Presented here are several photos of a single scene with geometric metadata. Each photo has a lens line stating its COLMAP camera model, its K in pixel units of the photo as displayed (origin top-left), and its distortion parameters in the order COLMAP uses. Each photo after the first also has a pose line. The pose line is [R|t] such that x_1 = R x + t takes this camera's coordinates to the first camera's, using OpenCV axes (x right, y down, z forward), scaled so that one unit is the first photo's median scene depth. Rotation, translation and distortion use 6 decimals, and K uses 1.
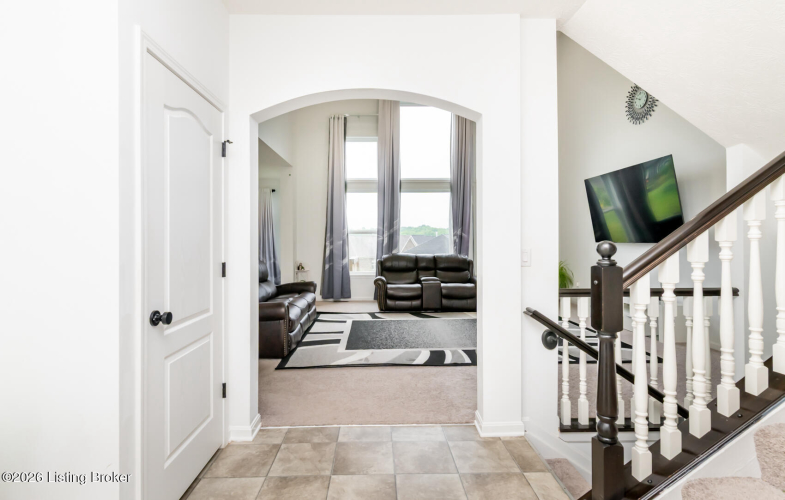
lens RADIAL K [[387.9, 0, 390.7], [0, 387.9, 239.2], [0, 0, 1]] dist [0.000056, -0.000019]
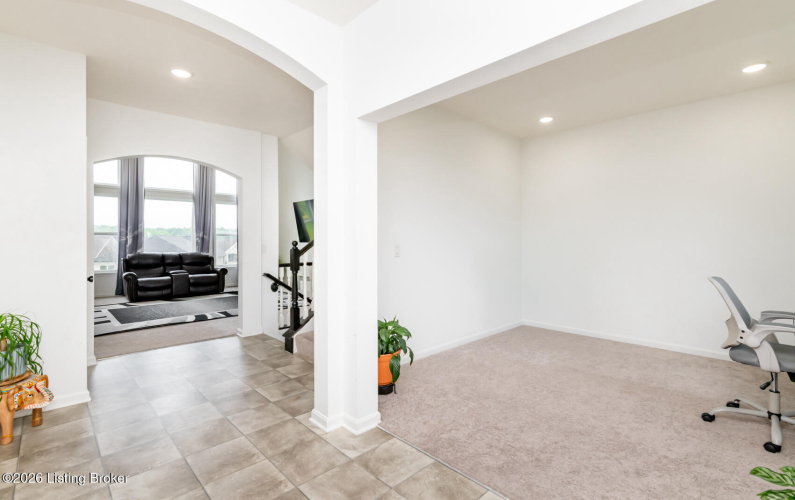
lens RADIAL K [[368.7, 0, 395.8], [0, 368.7, 239.9], [0, 0, 1]] dist [-0.000481, -0.000006]
pose [[0.749492, 0.002987, 0.662006, -0.150770], [-0.002543, 0.999995, -0.001632, -0.000575], [-0.662008, -0.000461, 0.749497, -0.335184]]
